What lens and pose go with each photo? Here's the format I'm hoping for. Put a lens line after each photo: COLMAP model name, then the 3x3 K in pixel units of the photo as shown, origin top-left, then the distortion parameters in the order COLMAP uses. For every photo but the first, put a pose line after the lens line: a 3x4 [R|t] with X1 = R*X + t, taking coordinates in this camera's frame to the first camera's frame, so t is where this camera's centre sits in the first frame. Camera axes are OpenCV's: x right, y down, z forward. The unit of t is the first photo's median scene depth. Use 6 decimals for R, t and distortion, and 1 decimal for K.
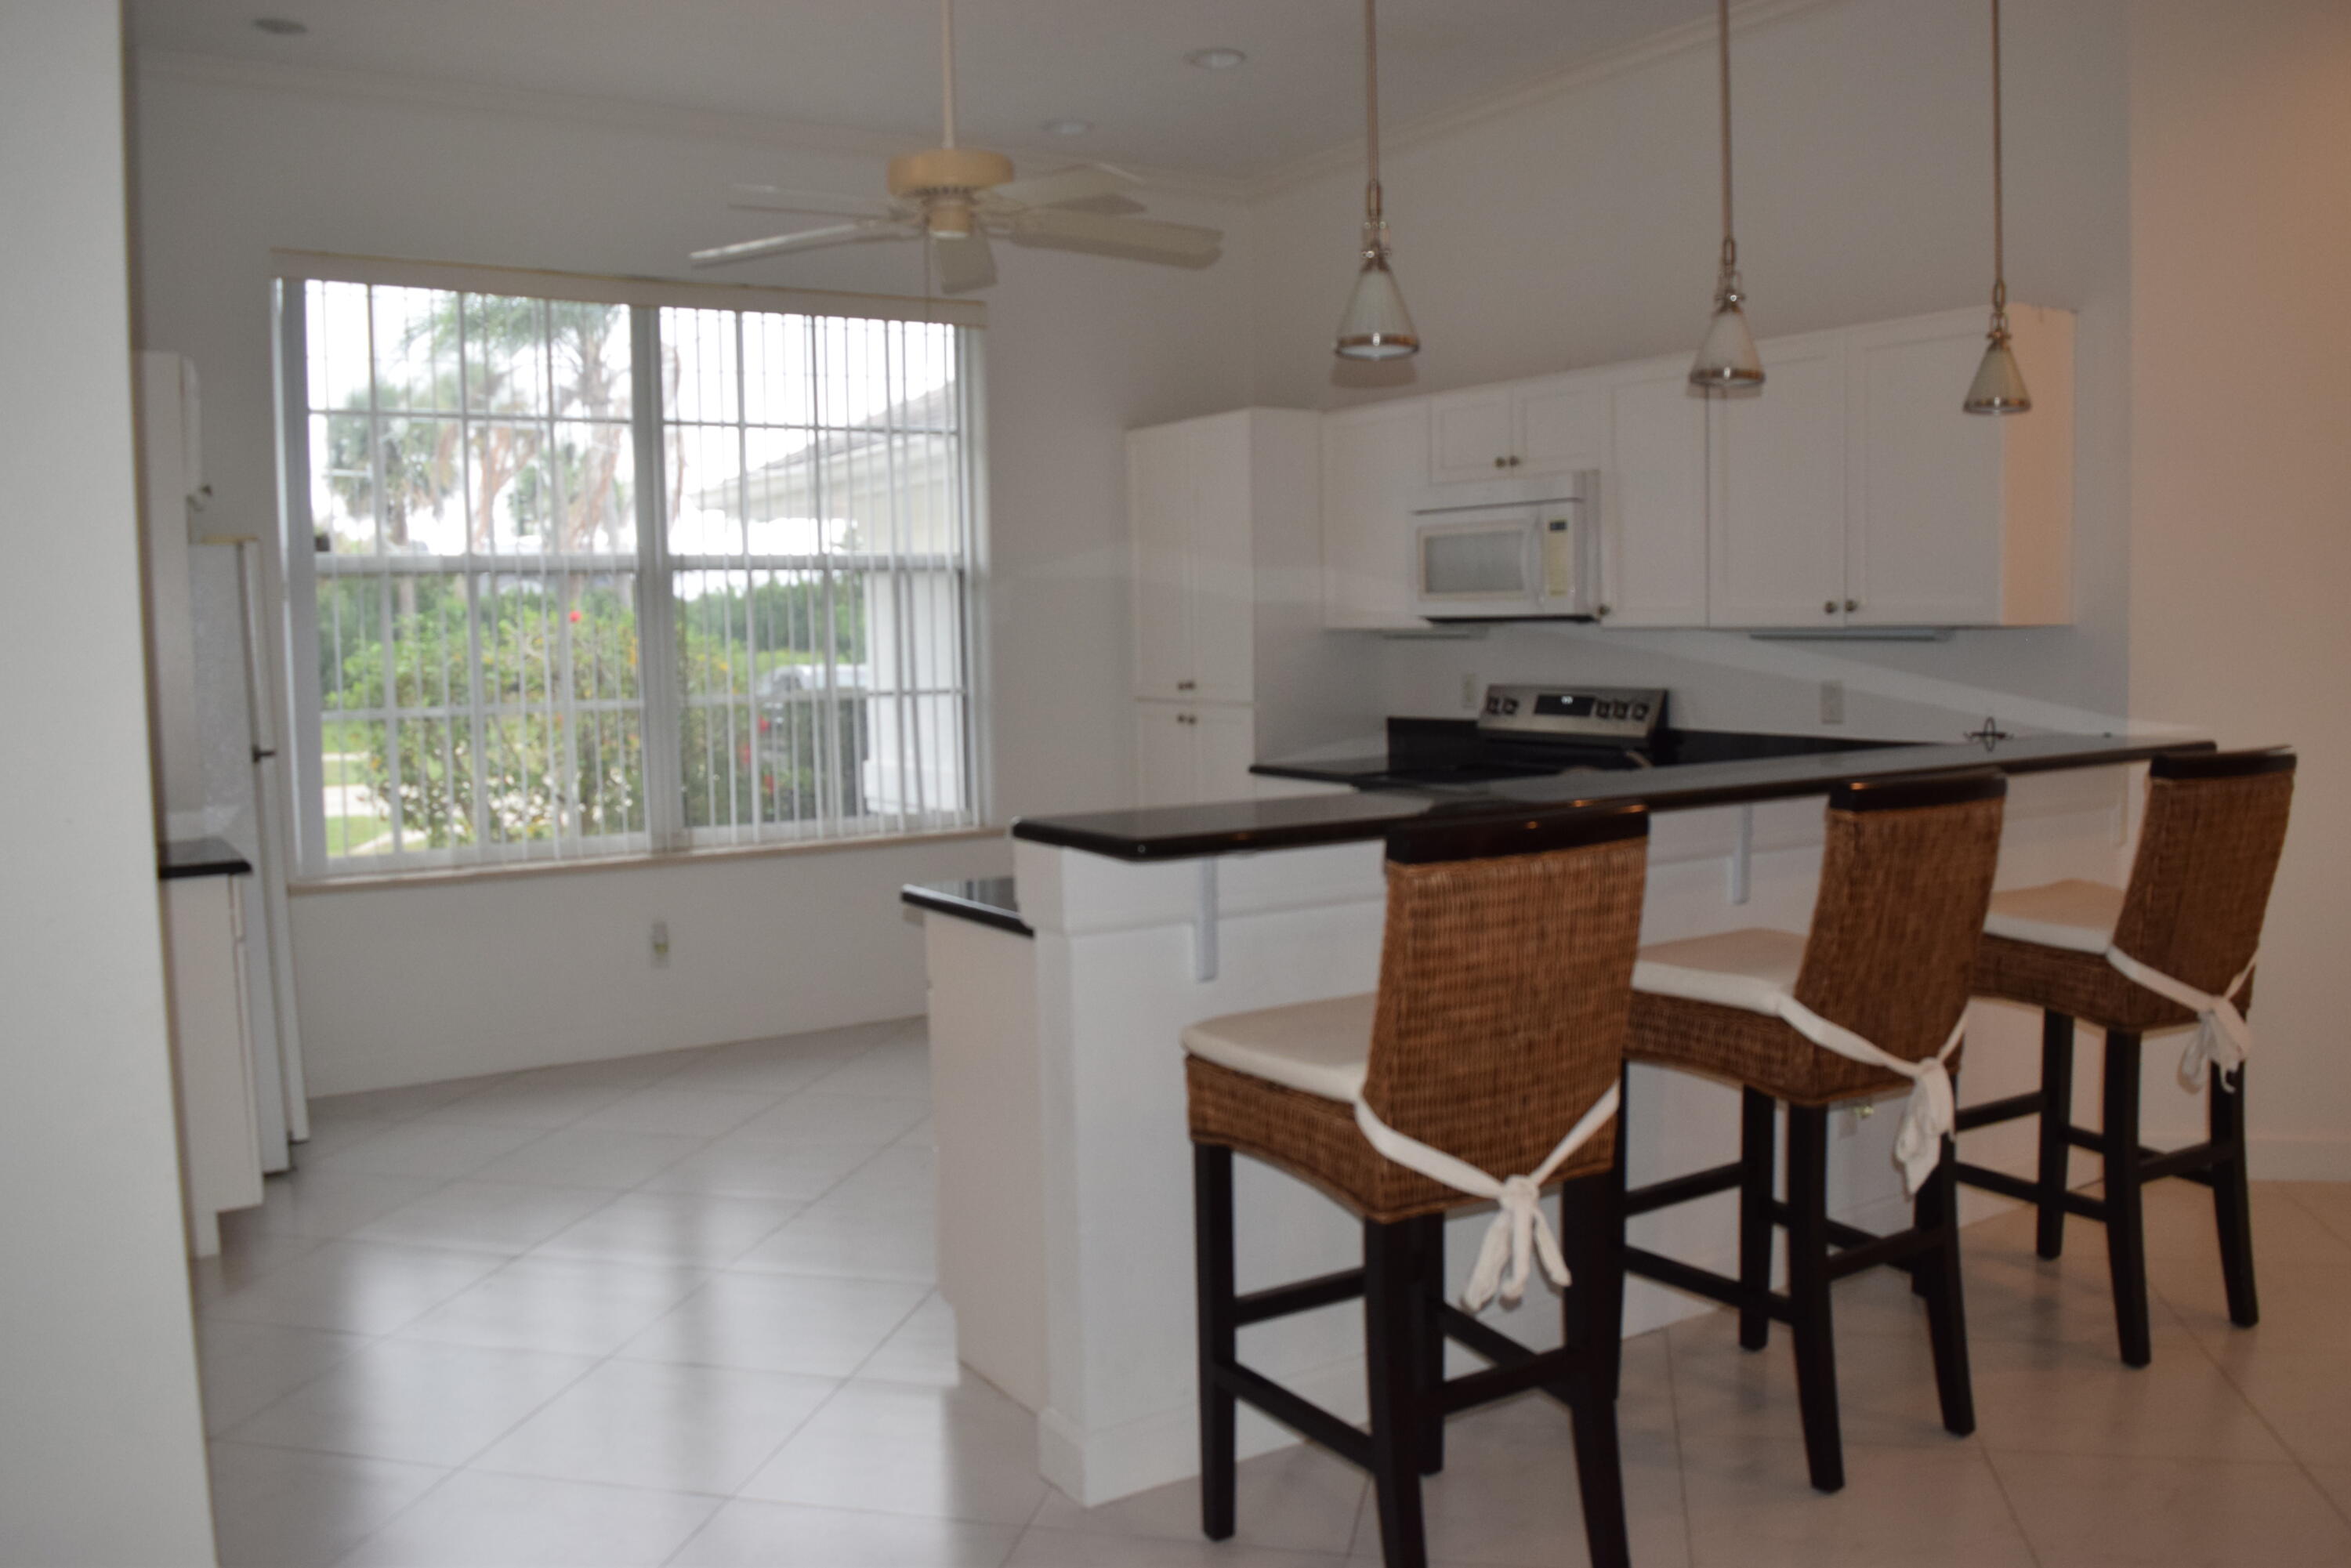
lens RADIAL K [[1890.6, 0, 1175.5], [0, 1890.6, 784.0], [0, 0, 1]] dist [-0.082876, 0.002675]
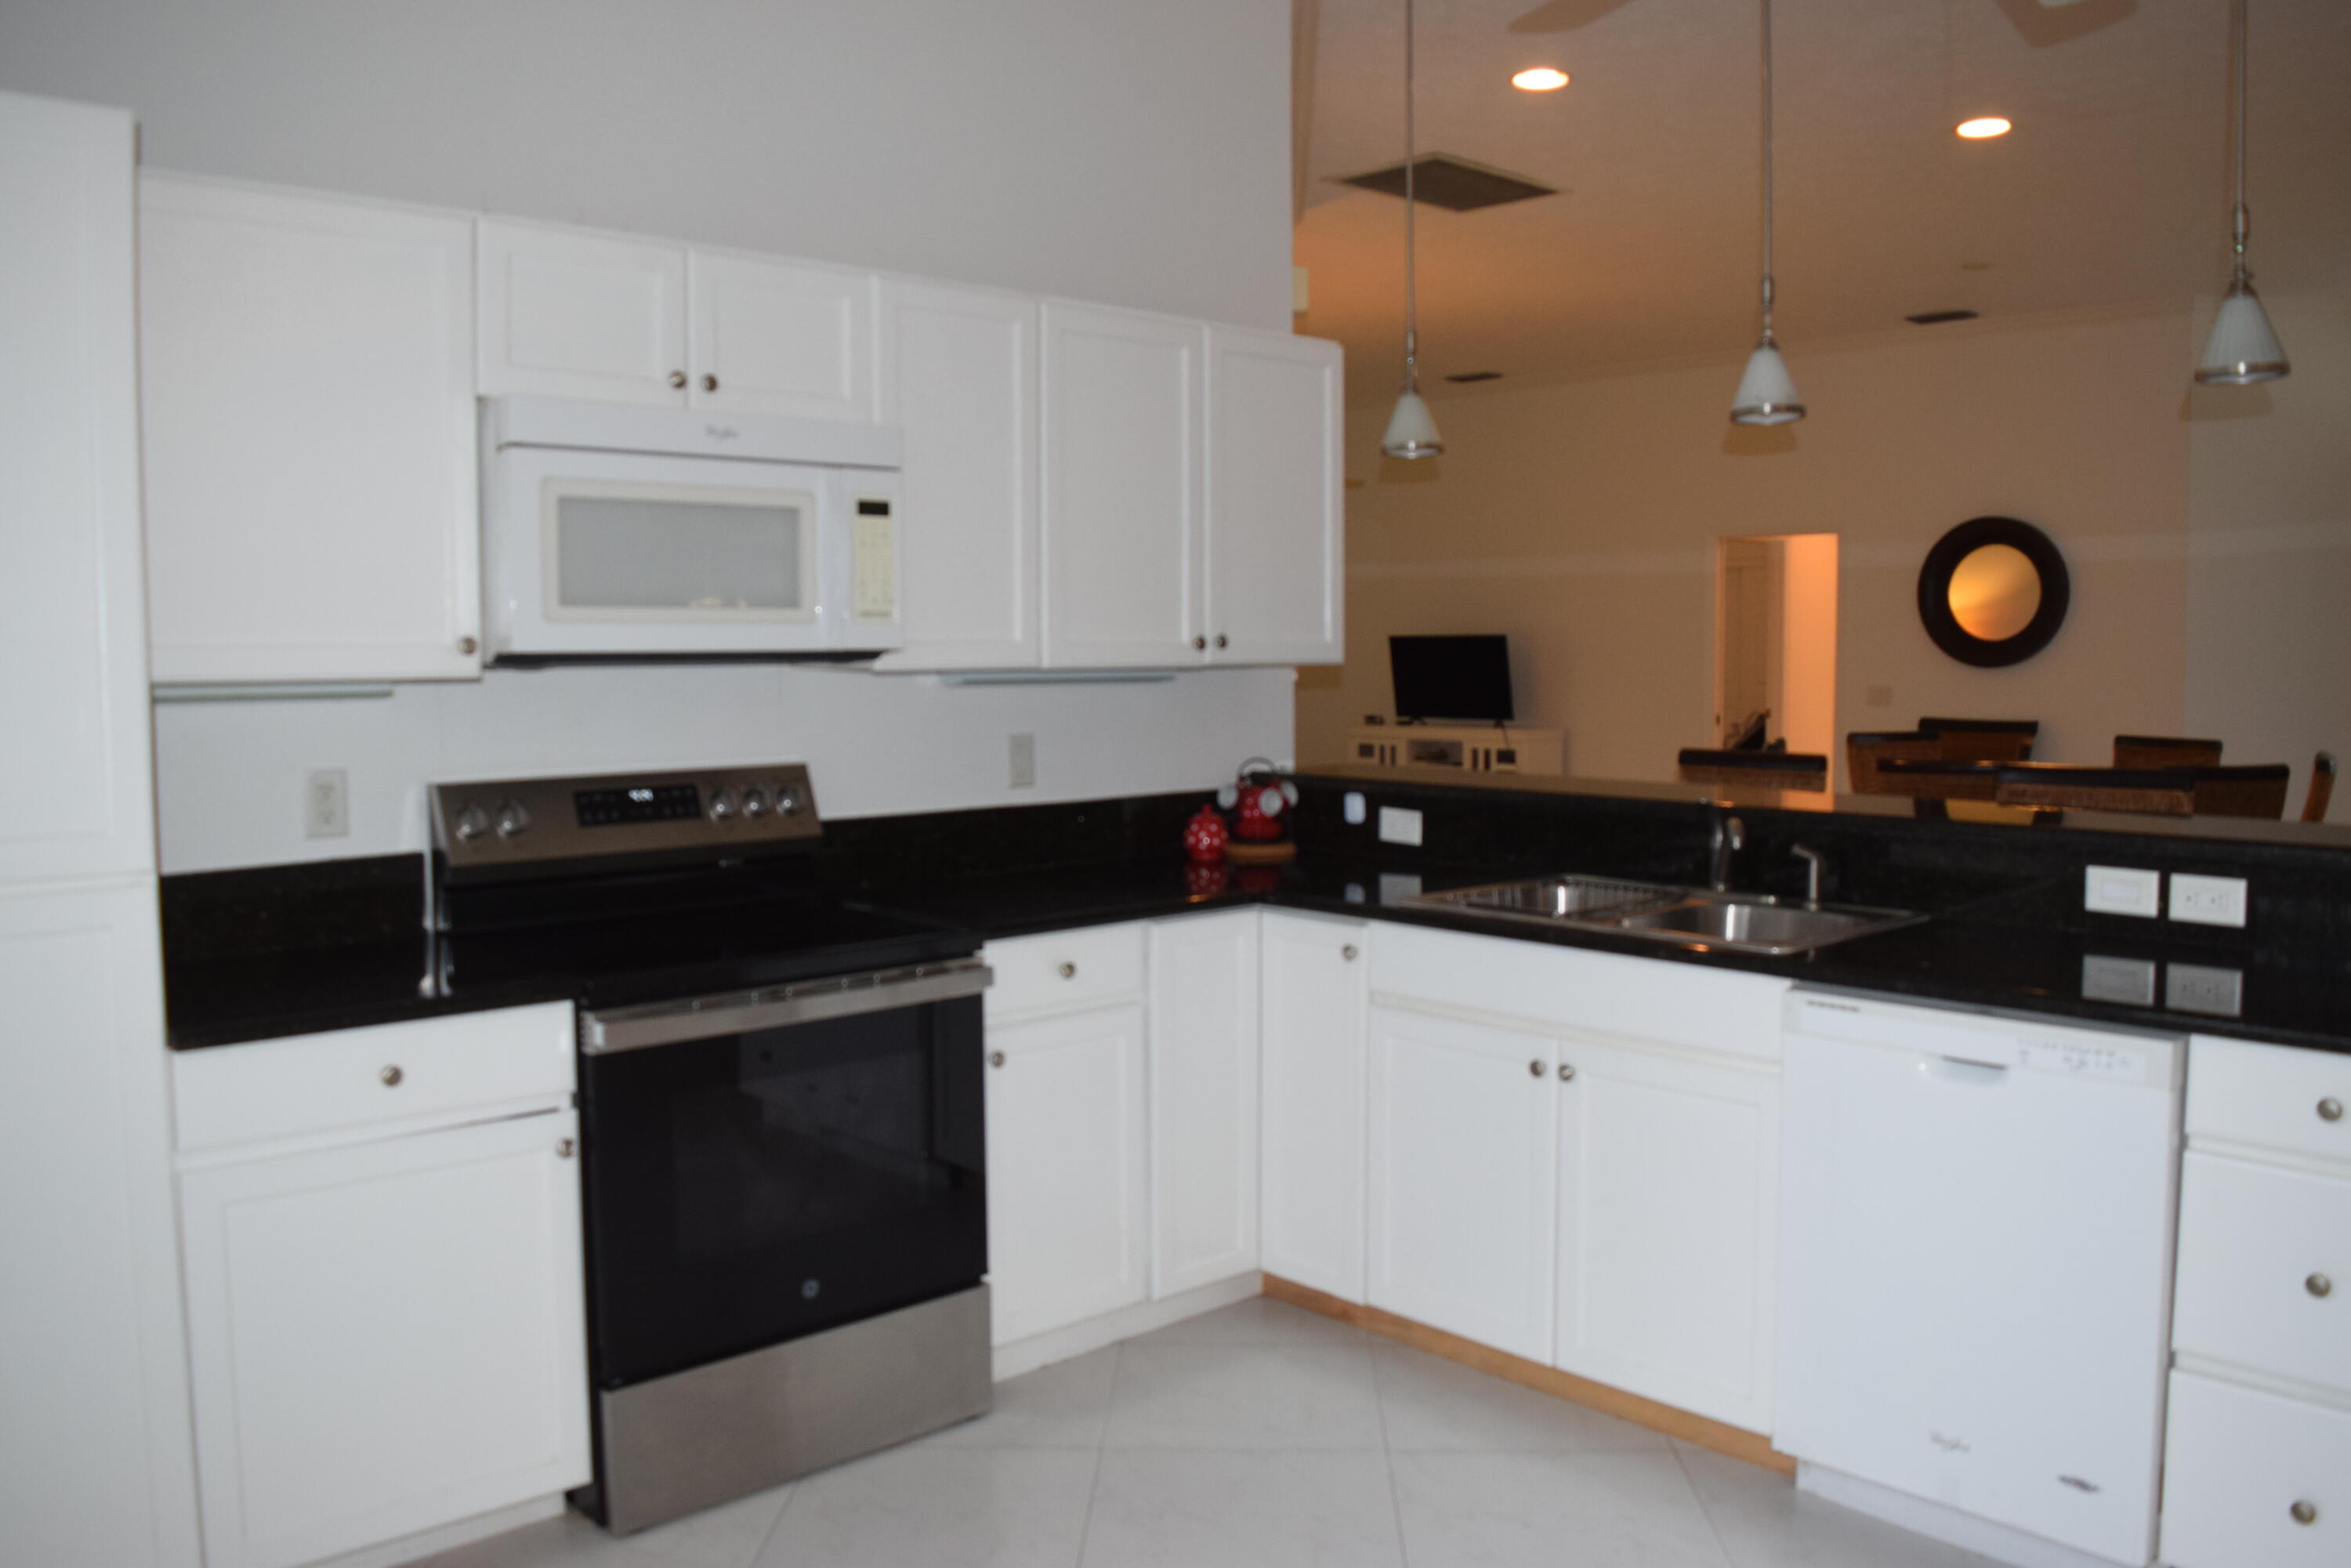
lens RADIAL K [[1867.9, 0, 1175.5], [0, 1867.9, 784.0], [0, 0, 1]] dist [-0.070491, 0.004864]
pose [[-0.170796, -0.050740, 0.983999, -0.762464], [0.093535, 0.993328, 0.067456, -0.139120], [-0.980857, 0.103560, -0.164910, 1.801570]]
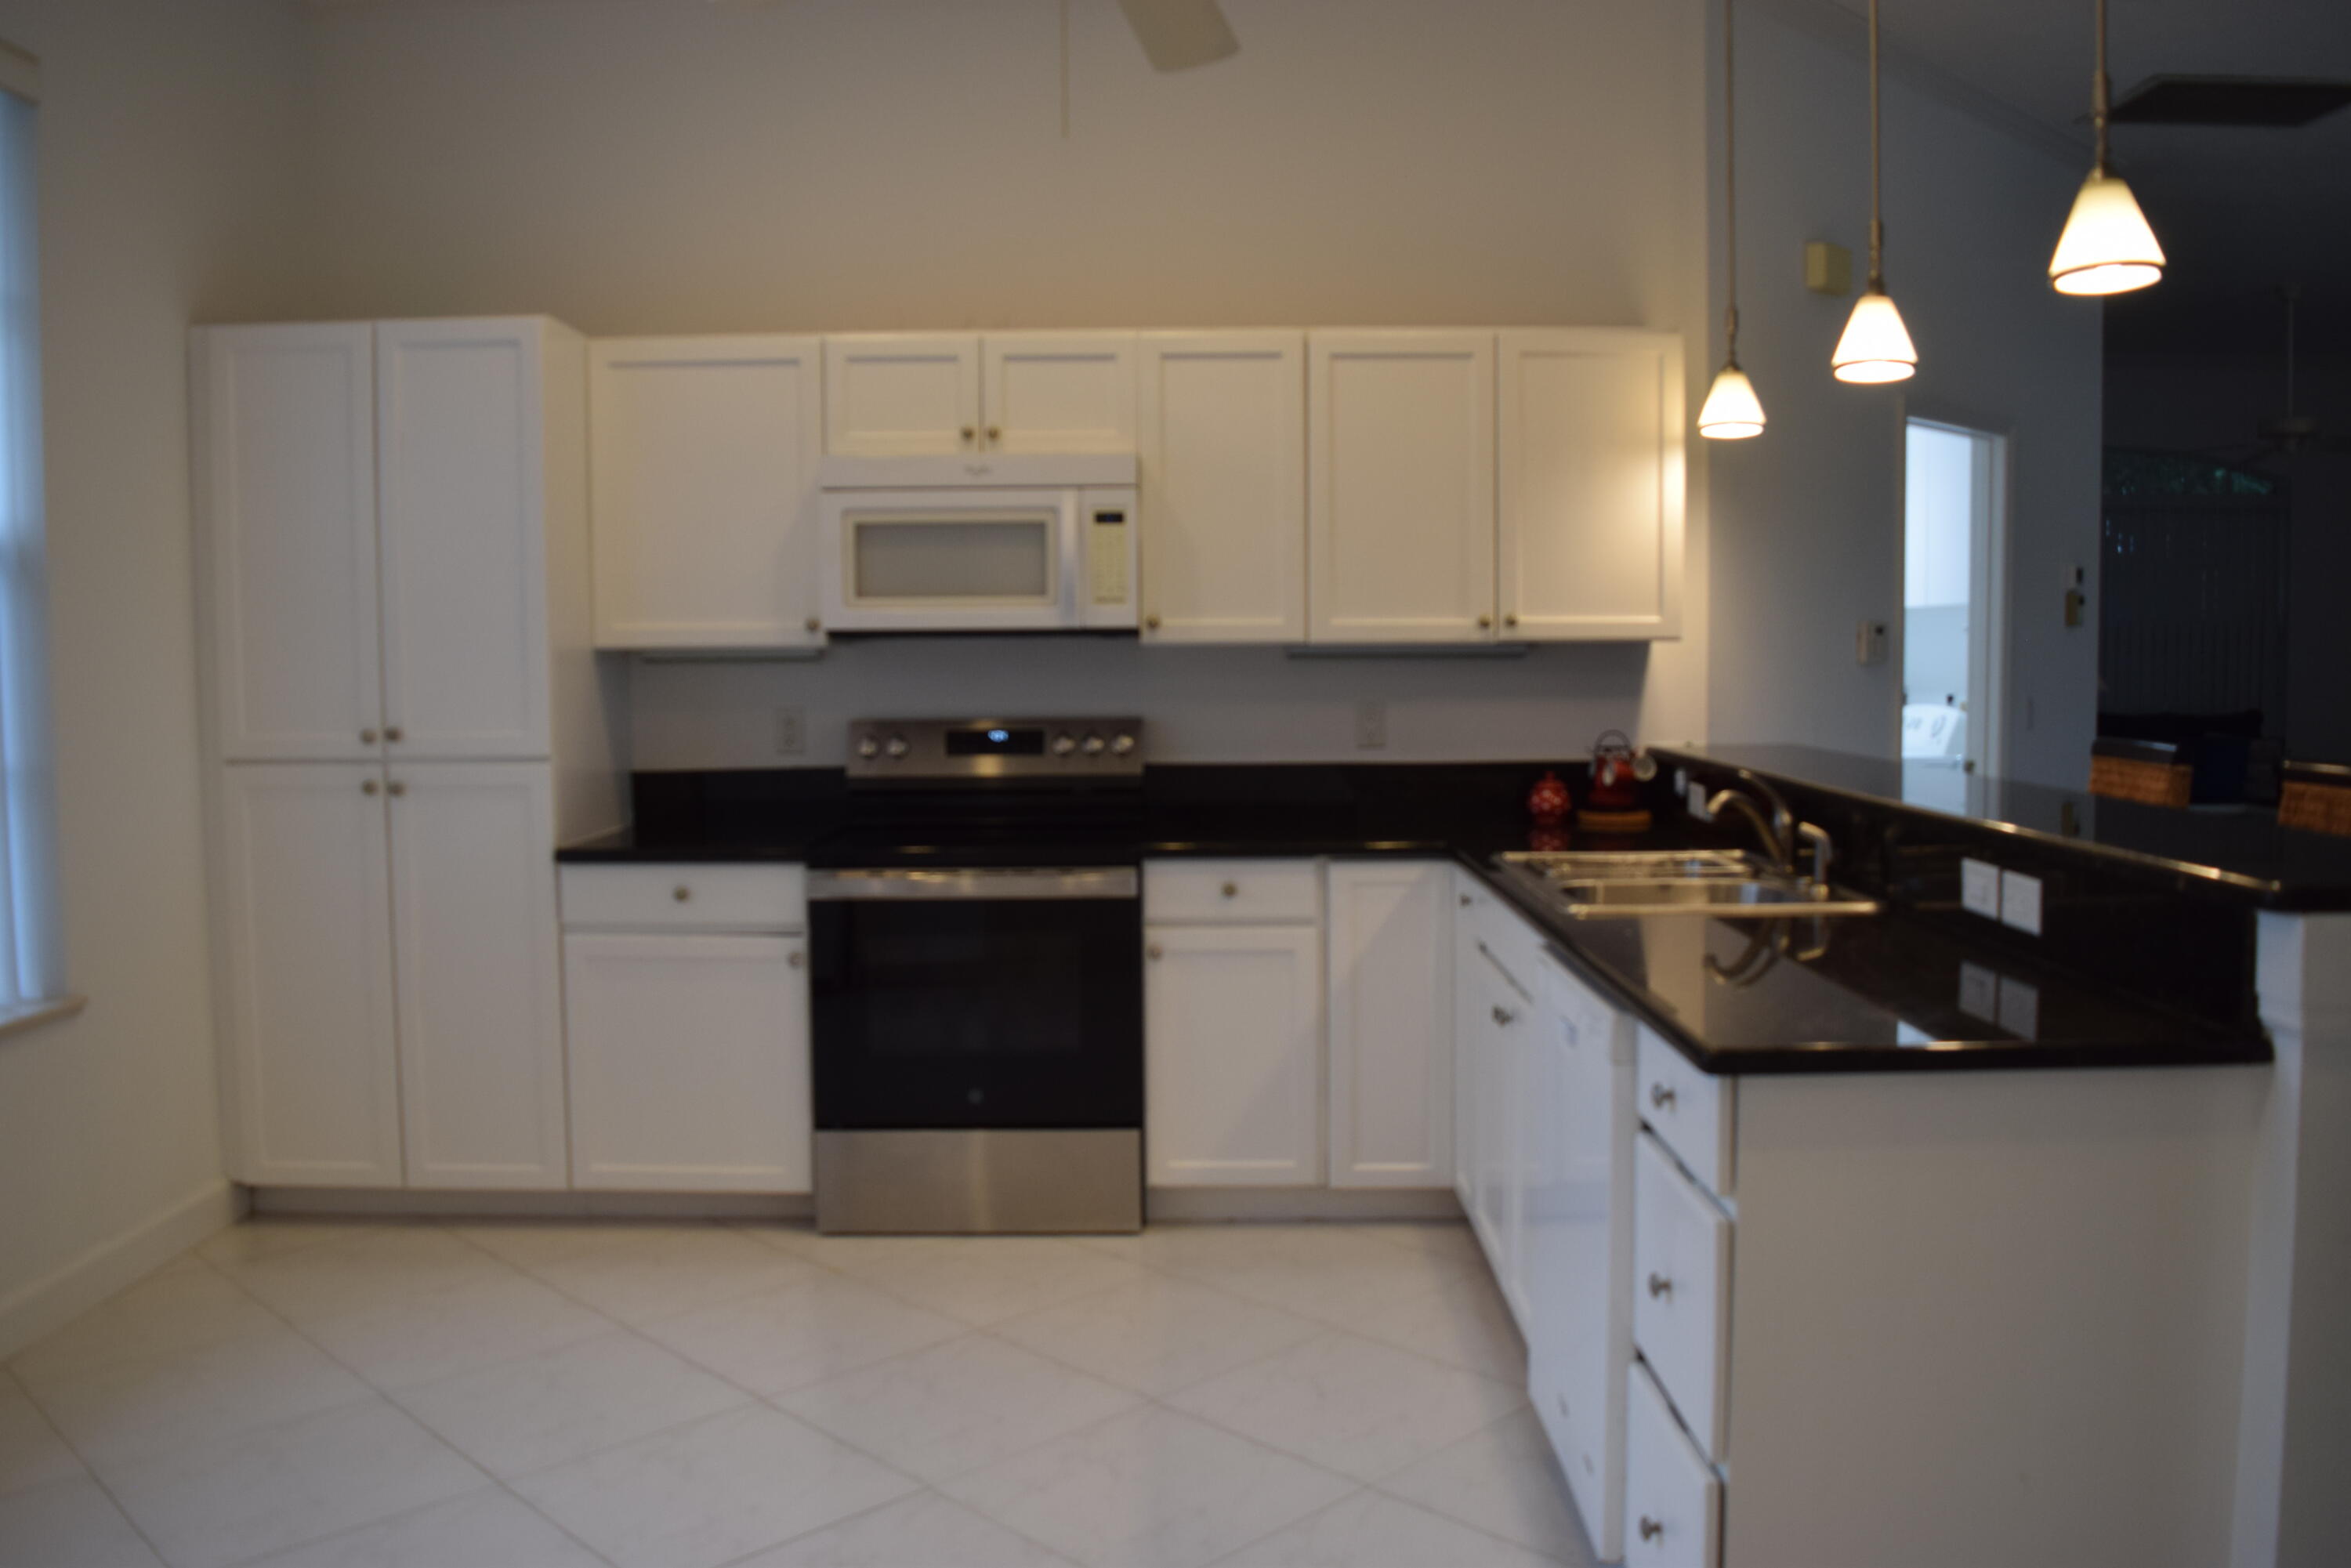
lens RADIAL K [[1890.6, 0, 1175.5], [0, 1890.6, 784.0], [0, 0, 1]] dist [-0.082876, 0.002675]
pose [[0.559052, -0.043426, 0.827994, -0.814372], [0.069833, 0.997545, 0.005168, -0.044913], [-0.826186, 0.054932, 0.560712, 0.942758]]
